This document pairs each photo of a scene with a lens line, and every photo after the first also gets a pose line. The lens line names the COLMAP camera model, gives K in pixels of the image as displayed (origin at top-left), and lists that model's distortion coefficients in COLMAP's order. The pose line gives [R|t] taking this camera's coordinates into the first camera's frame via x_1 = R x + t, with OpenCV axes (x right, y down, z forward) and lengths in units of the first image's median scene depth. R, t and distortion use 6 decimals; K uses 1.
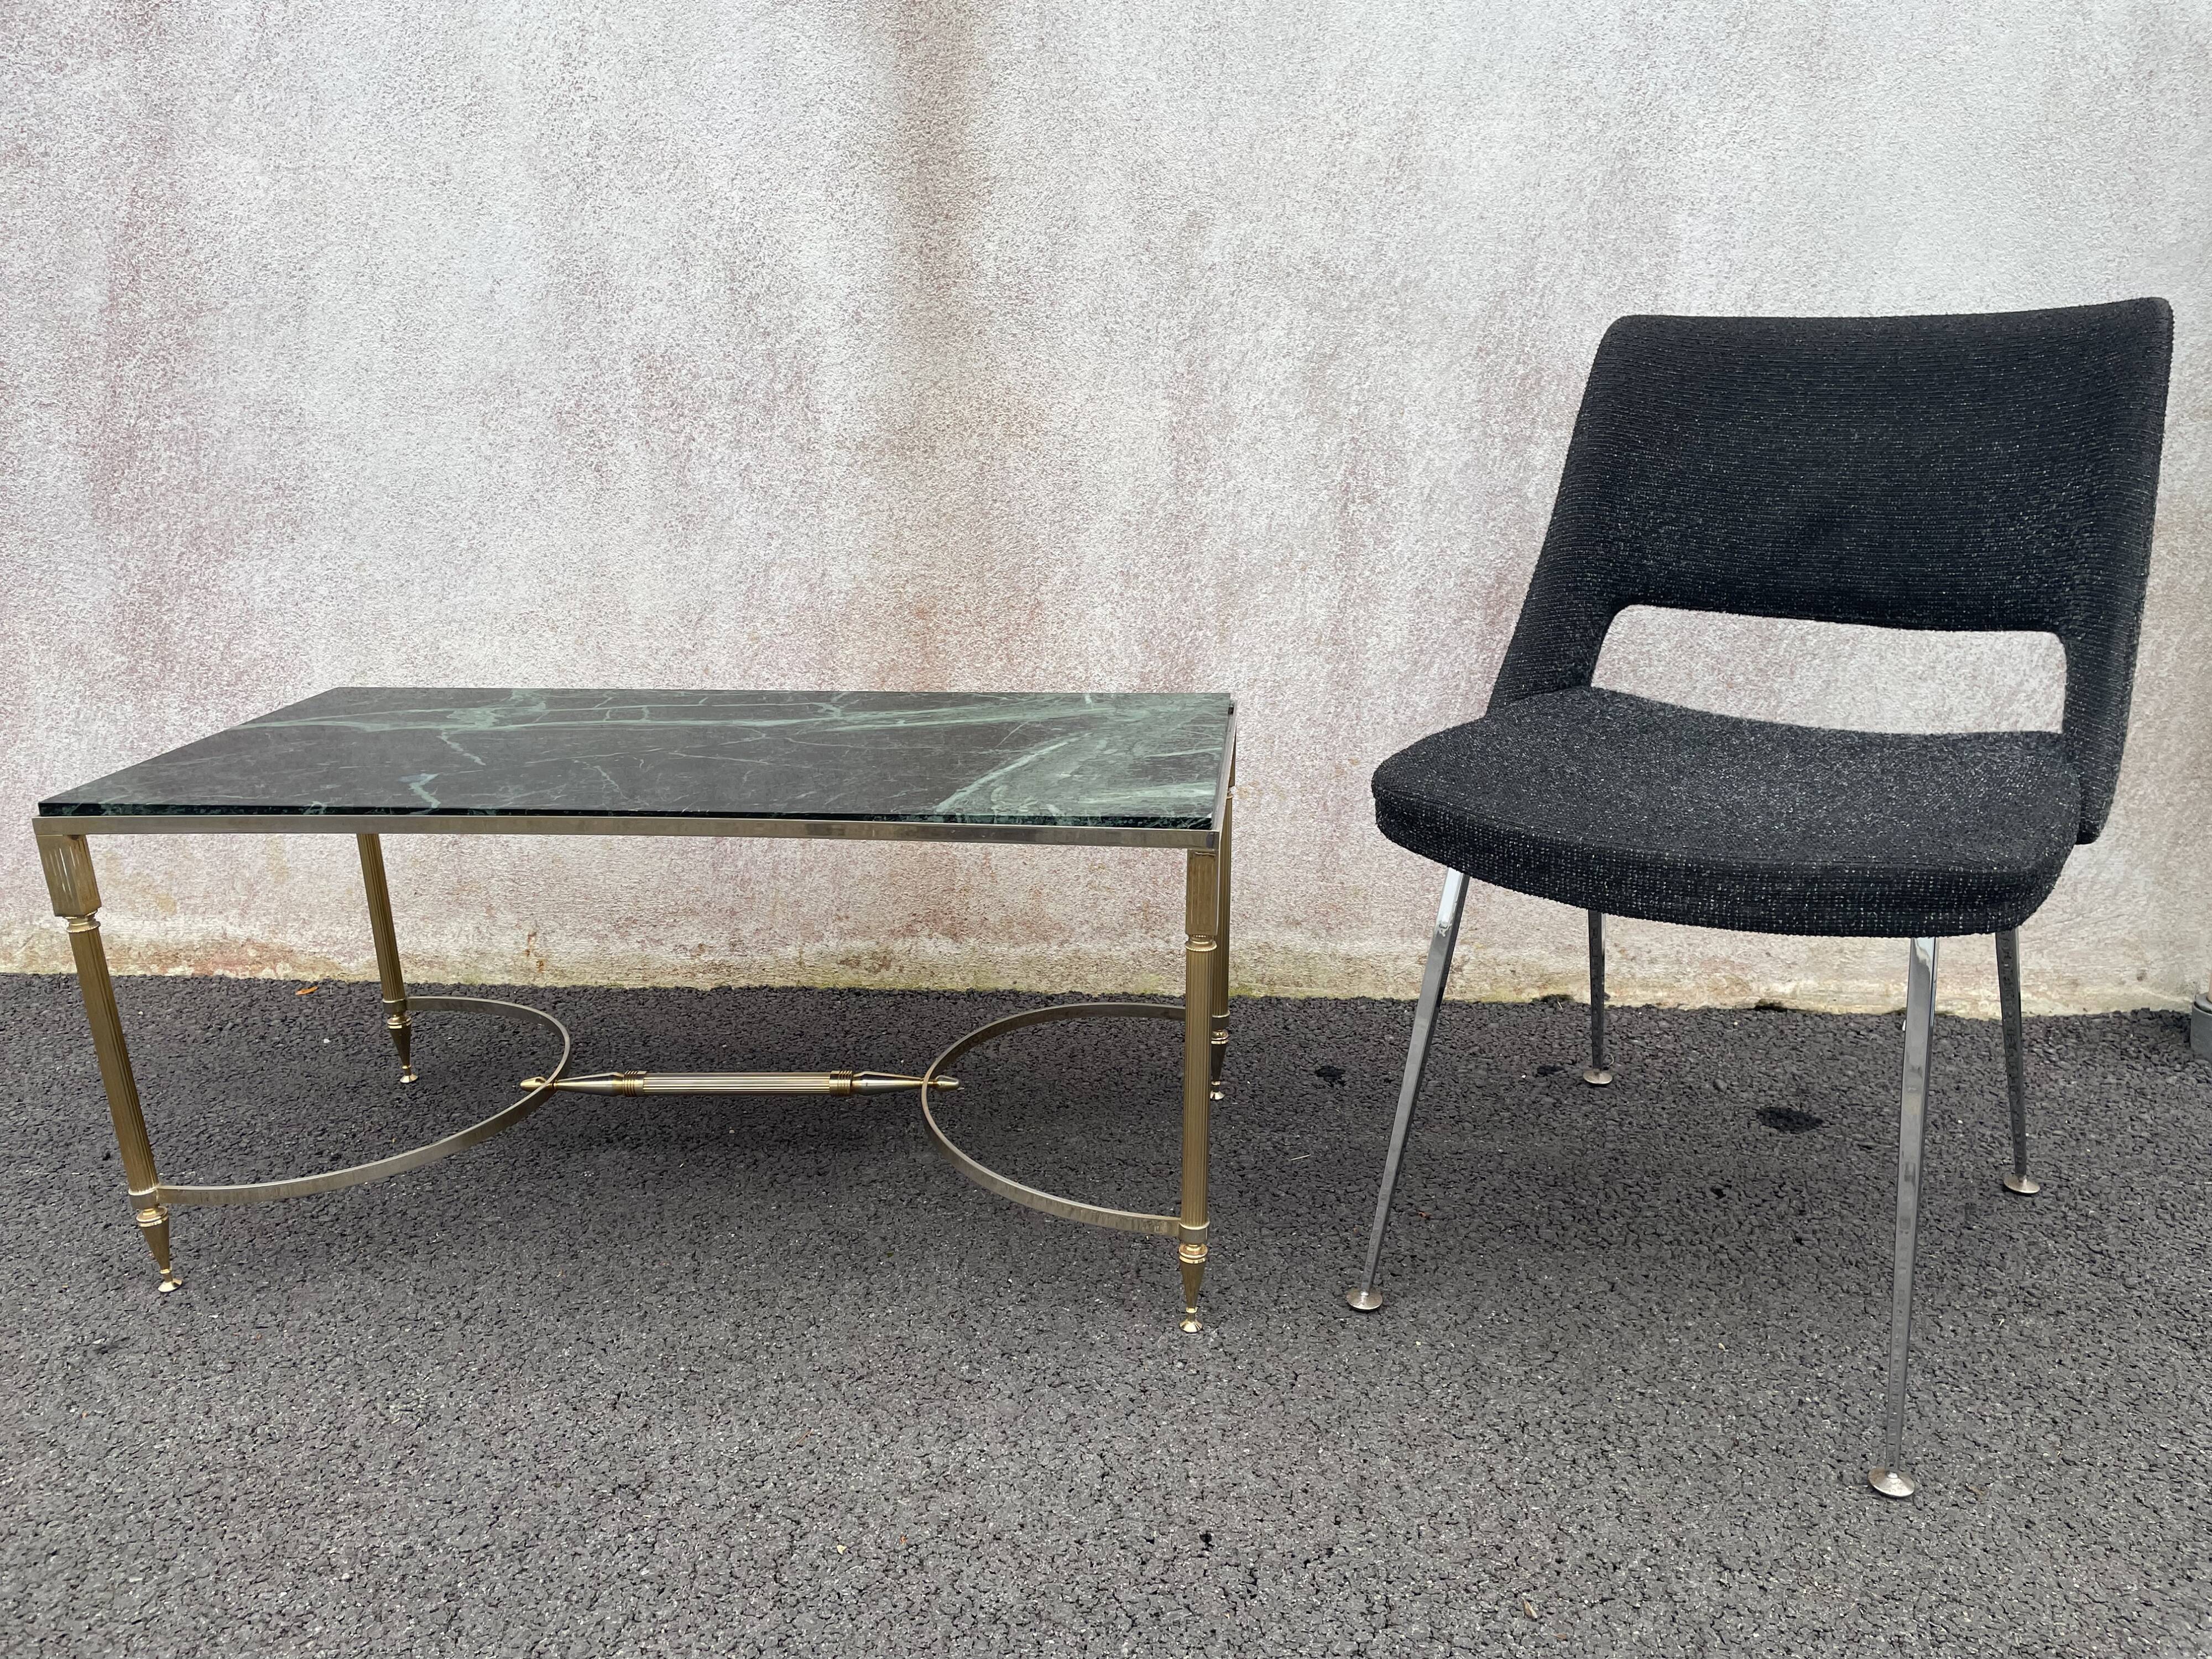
lens RADIAL K [[1666.2, 0, 1121.4], [0, 1666.2, 825.8], [0, 0, 1]] dist [0.091802, -0.123296]
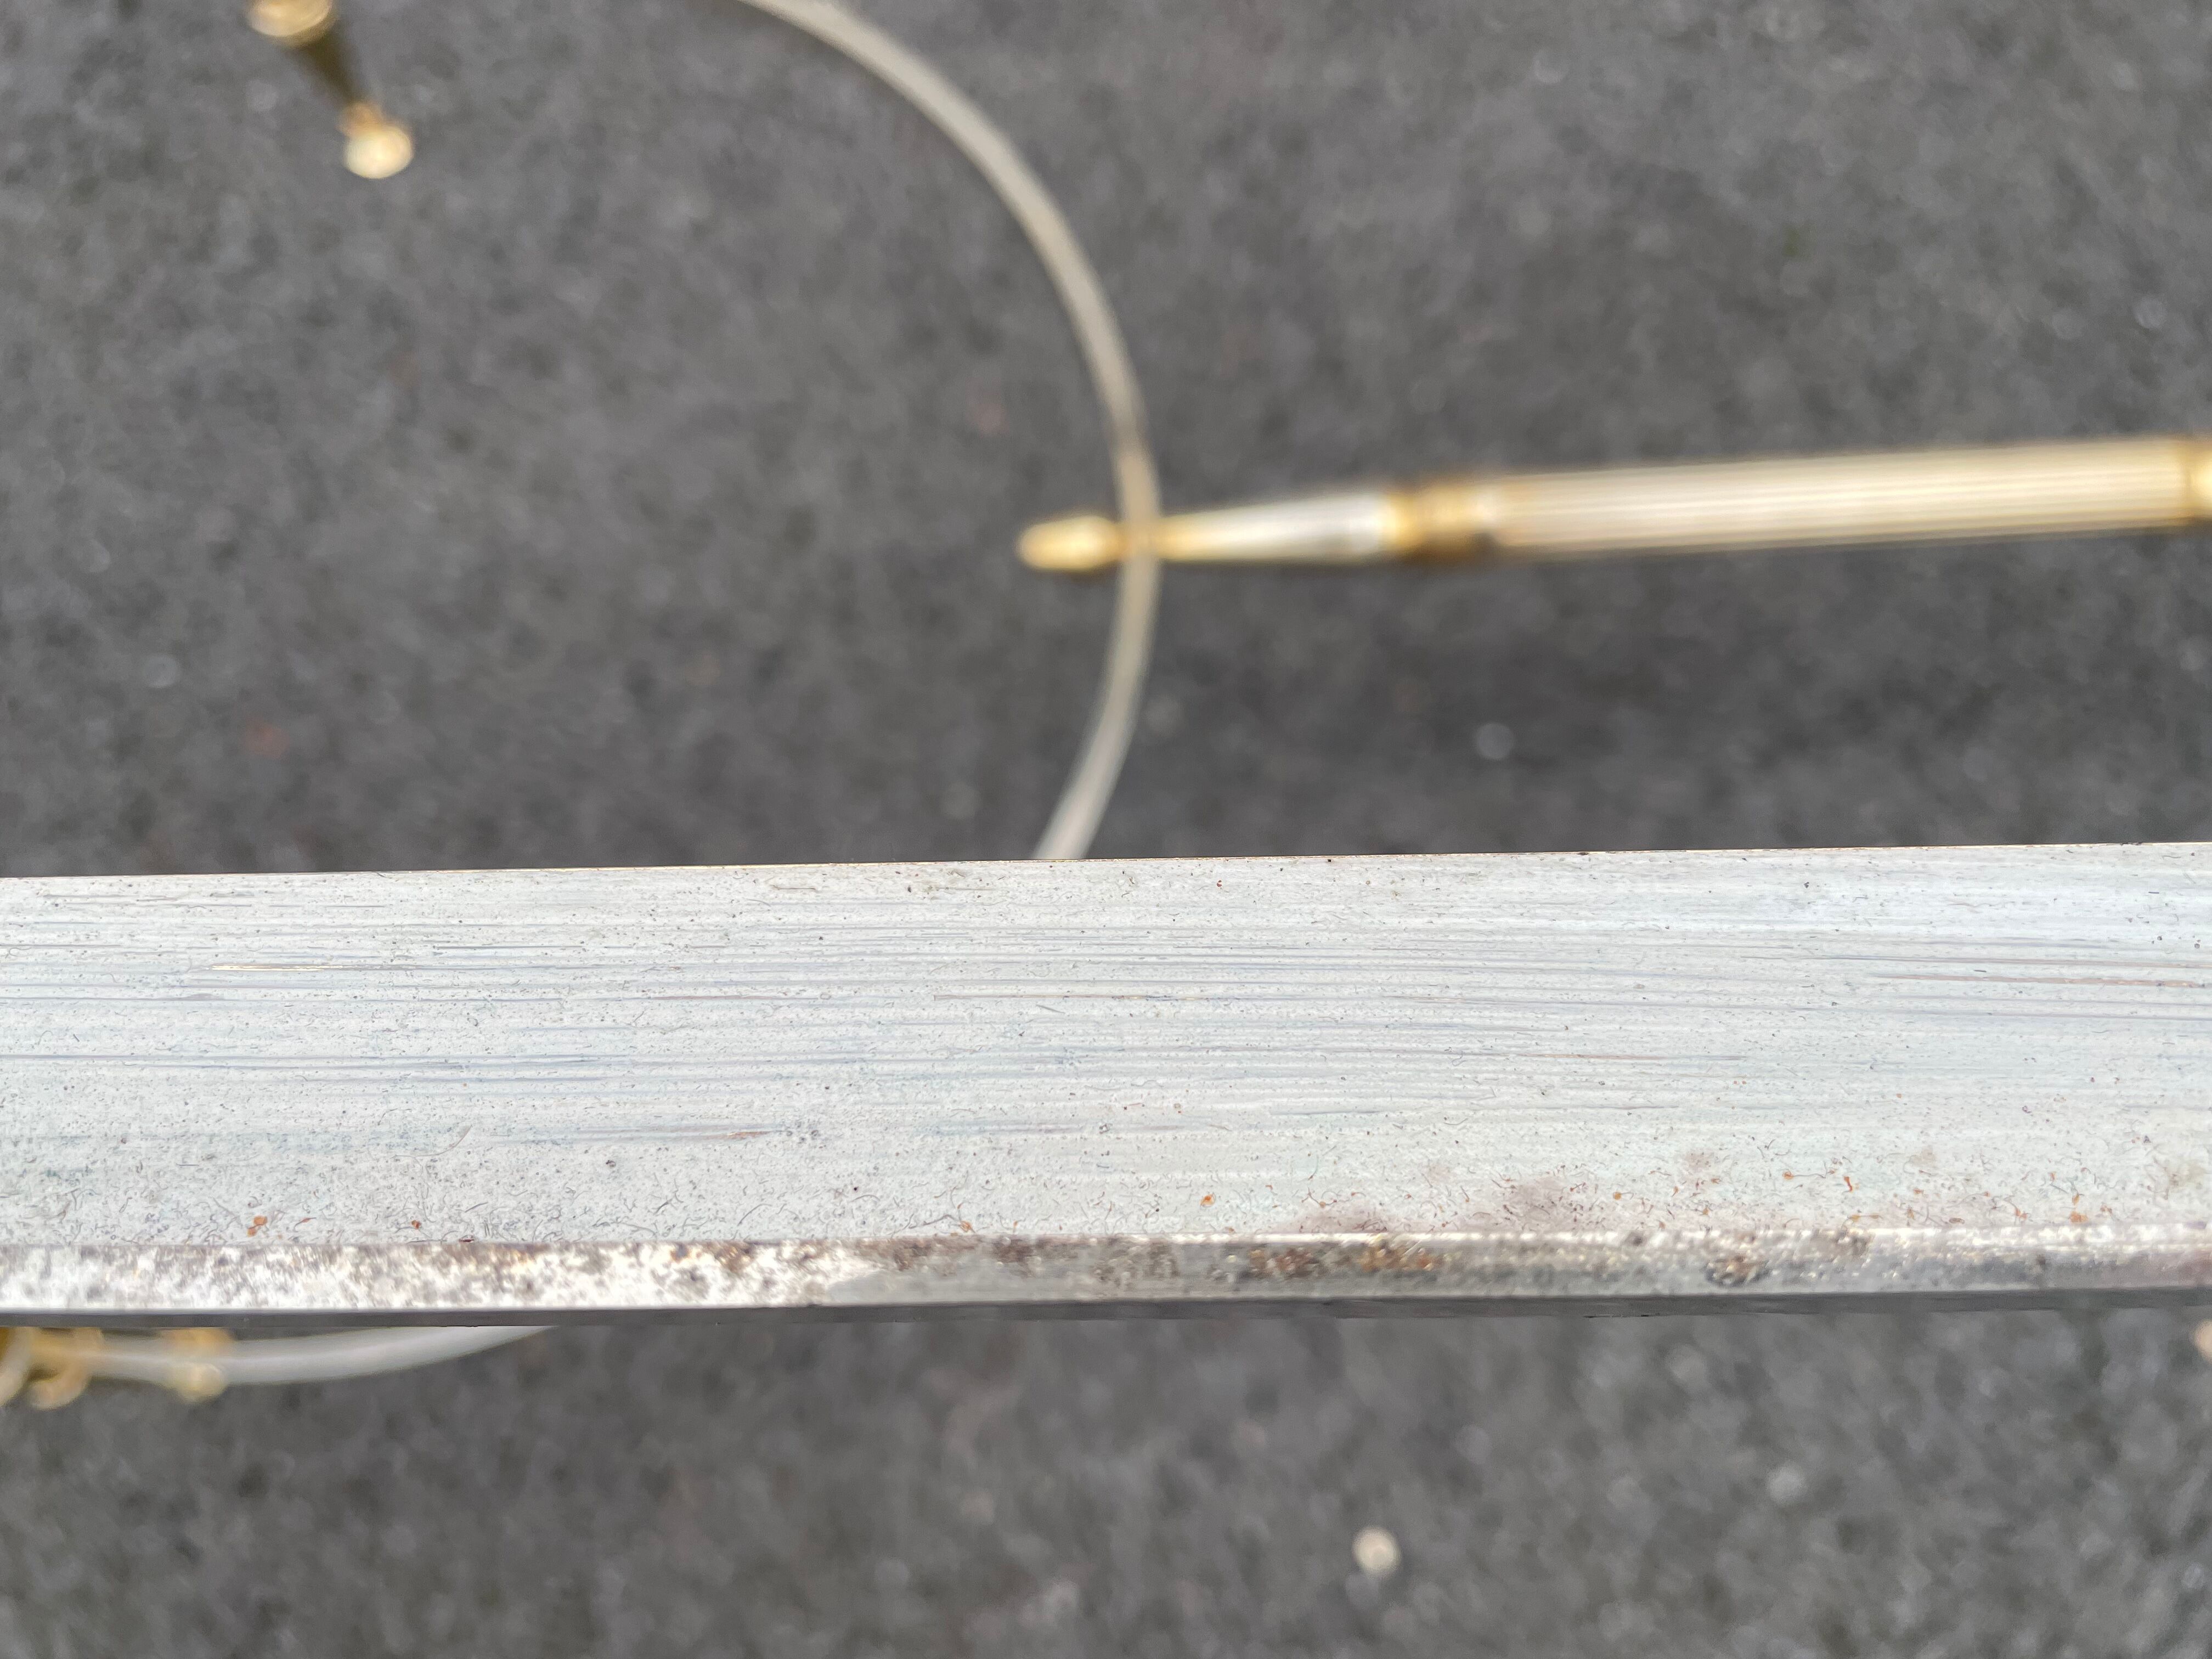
lens RADIAL K [[1738.9, 0, 1099.6], [0, 1738.9, 831.7], [0, 0, 1]] dist [0.058613, -0.118532]
pose [[0.989235, -0.138765, 0.046463, -0.265432], [0.043043, 0.579372, 0.813926, -0.000525], [-0.139864, -0.803164, 0.579108, 0.541383]]
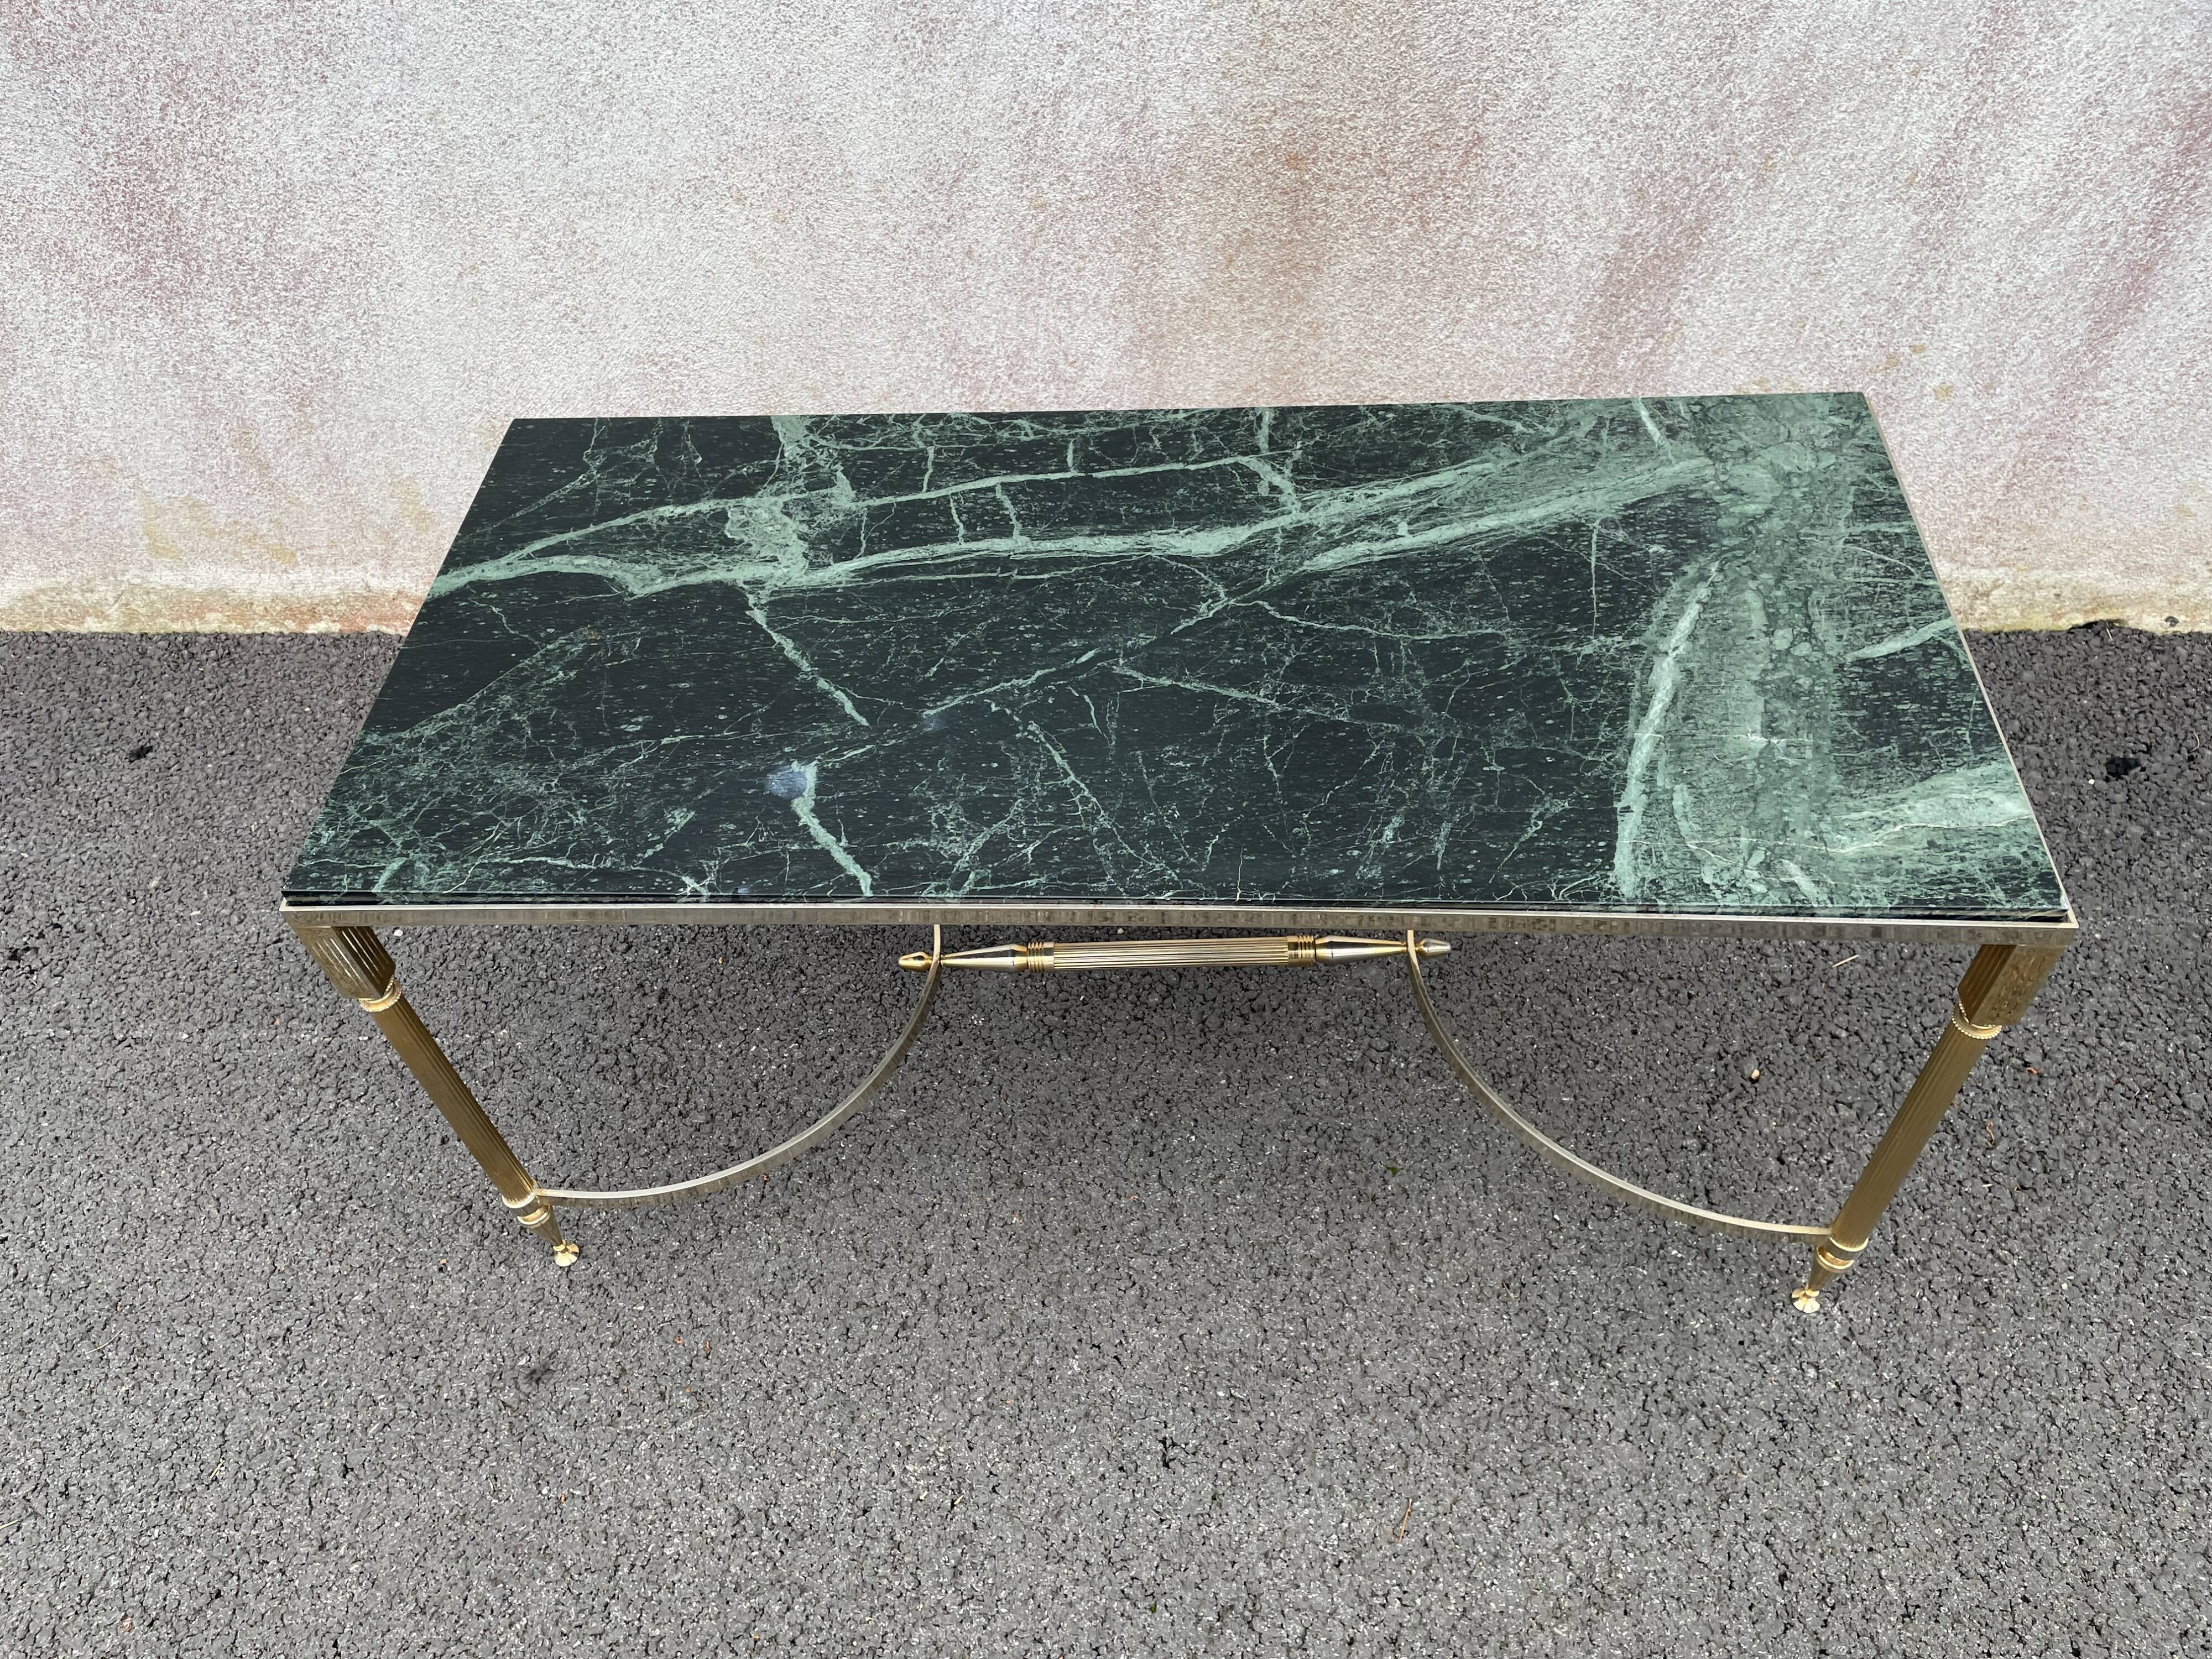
lens RADIAL K [[1670.5, 0, 1086.1], [0, 1670.5, 841.4], [0, 0, 1]] dist [0.083534, -0.111499]
pose [[0.998230, -0.055600, -0.021126, -0.210332], [0.058340, 0.846135, 0.529766, -0.267993], [-0.011580, -0.530060, 0.847881, 0.299640]]
